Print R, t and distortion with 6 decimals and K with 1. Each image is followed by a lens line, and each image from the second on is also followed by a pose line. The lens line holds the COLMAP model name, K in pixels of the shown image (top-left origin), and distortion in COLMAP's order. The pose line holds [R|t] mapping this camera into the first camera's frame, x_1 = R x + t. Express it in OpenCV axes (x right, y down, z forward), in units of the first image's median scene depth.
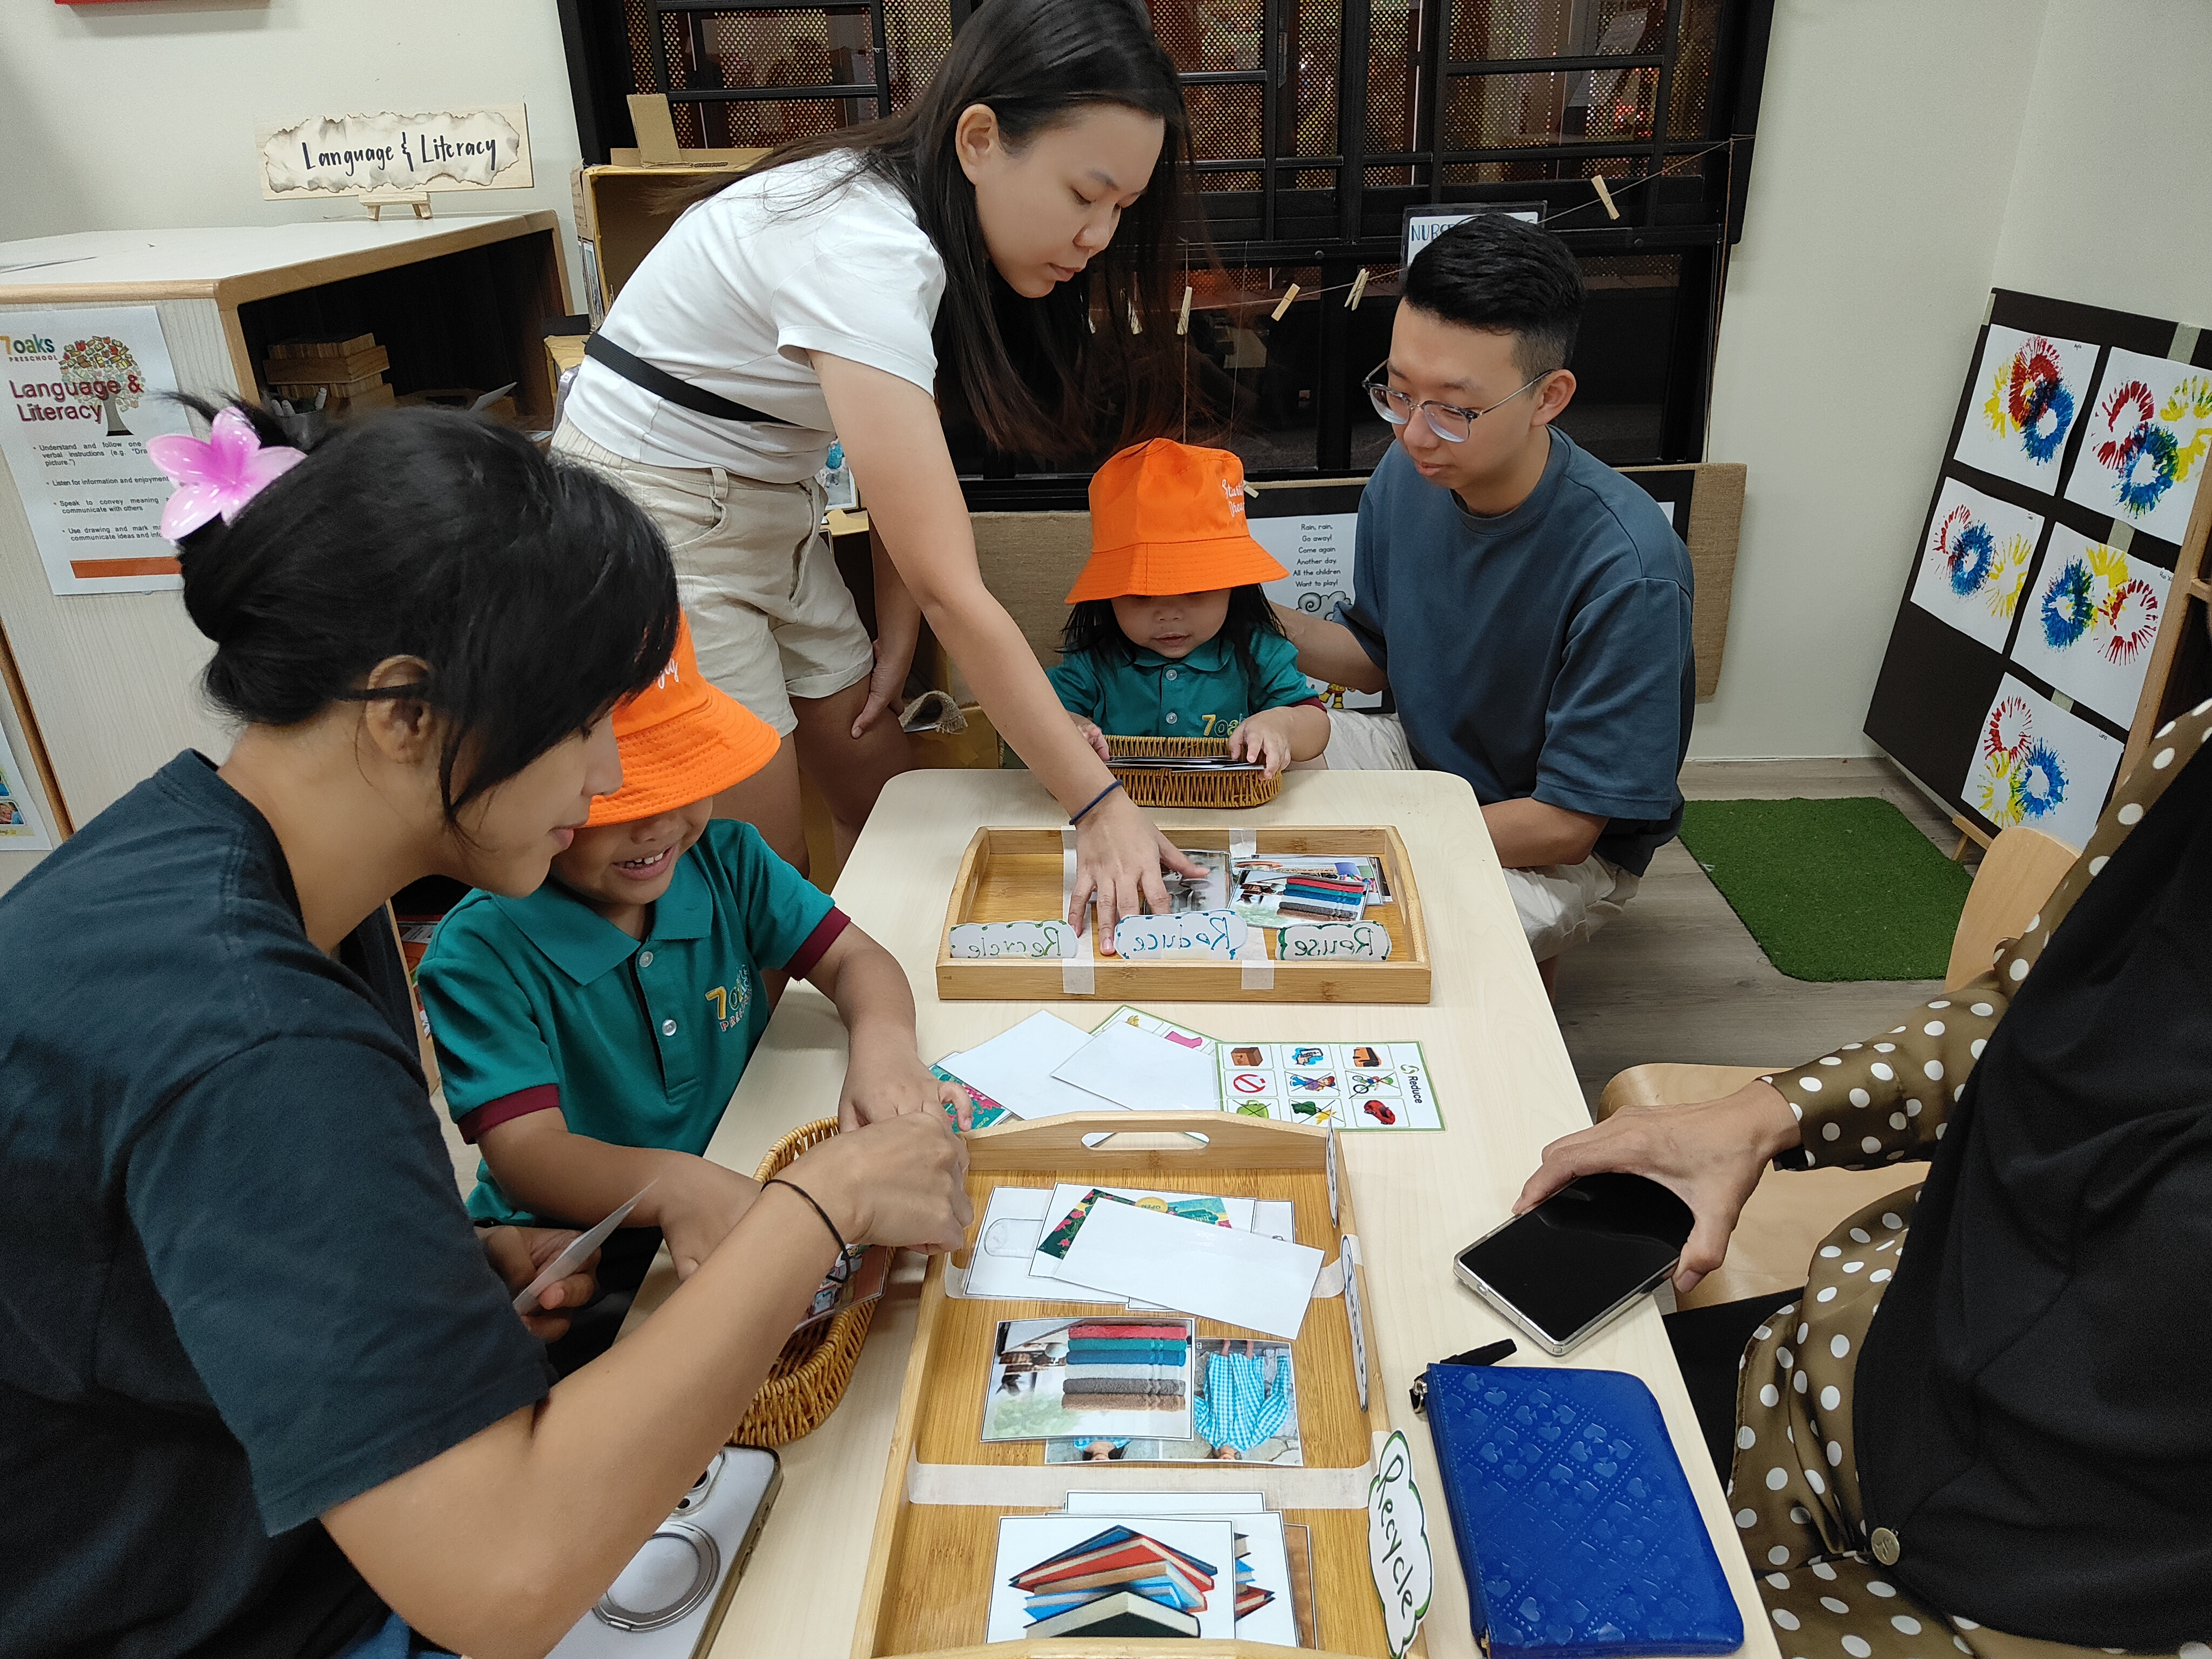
lens RADIAL K [[1552.6, 0, 1099.6], [0, 1552.6, 825.6], [0, 0, 1]] dist [0.004824, -0.000981]
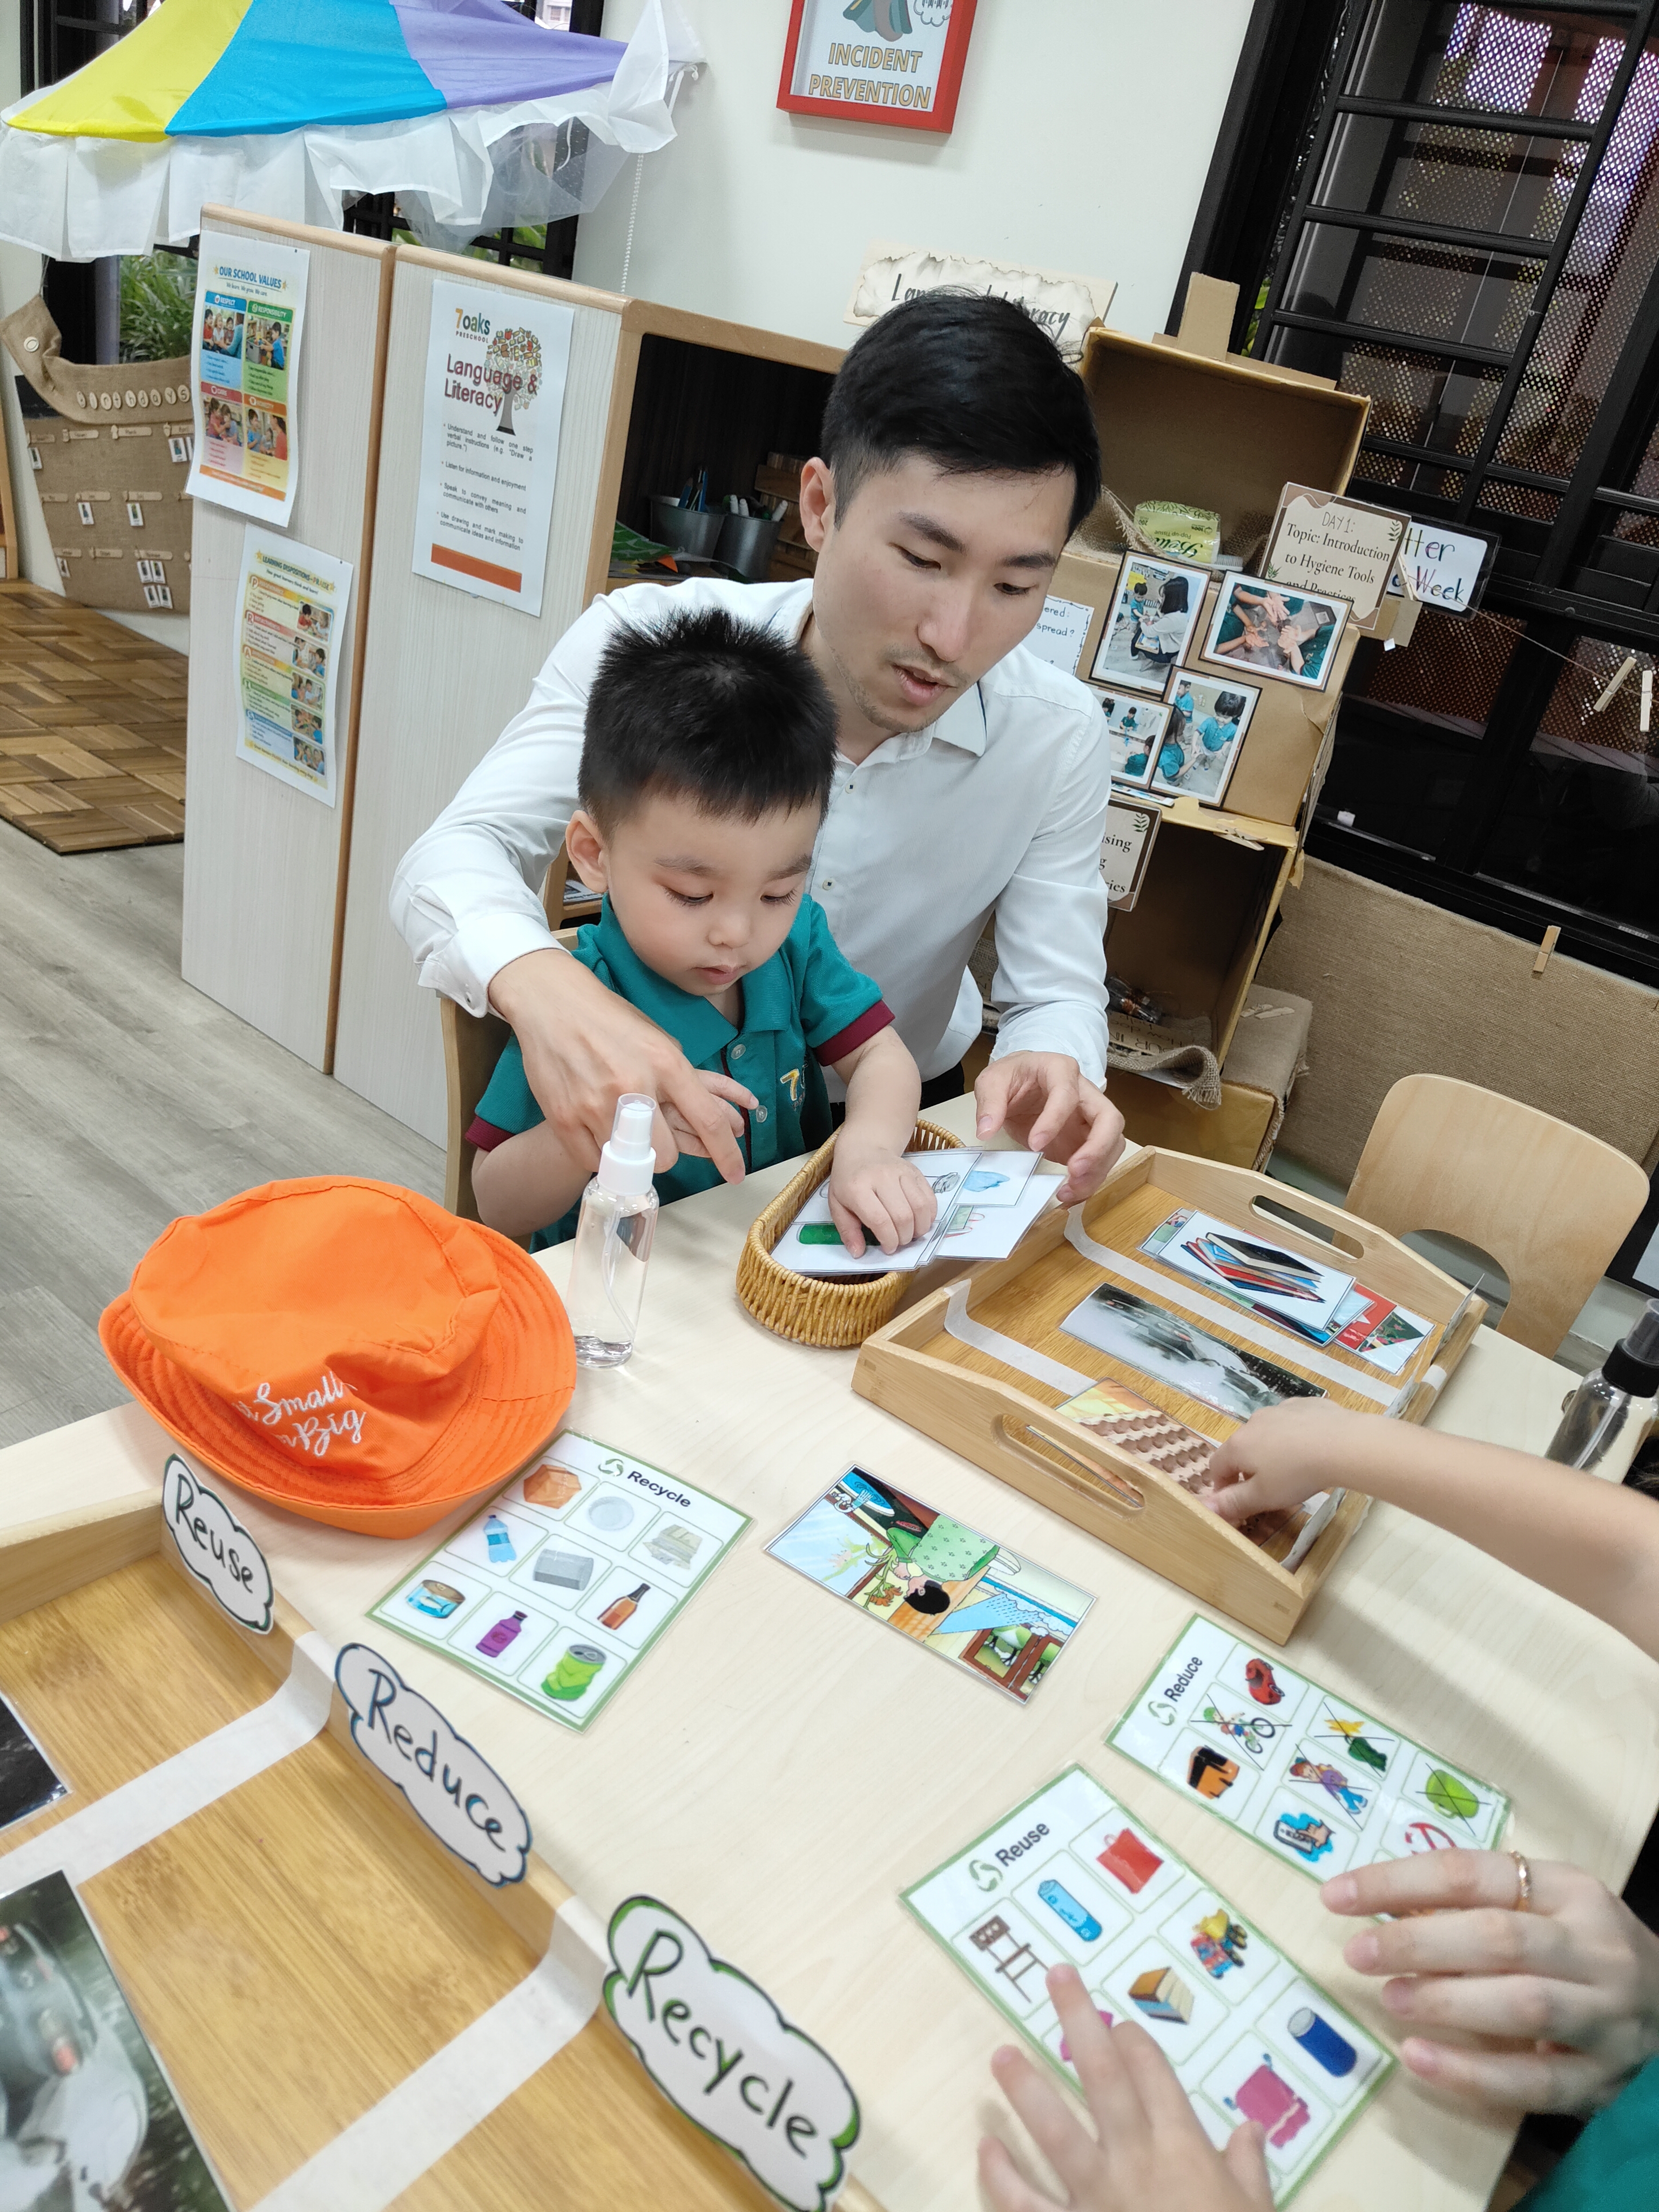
lens RADIAL K [[1552.6, 0, 835.8], [0, 1552.6, 1097.6], [0, 0, 1]] dist [0.004824, -0.000981]
pose [[0.783036, 0.435468, -0.444097, 0.153008], [-0.459344, 0.886287, 0.059147, -0.032478], [0.419354, 0.157679, 0.894024, 0.276784]]
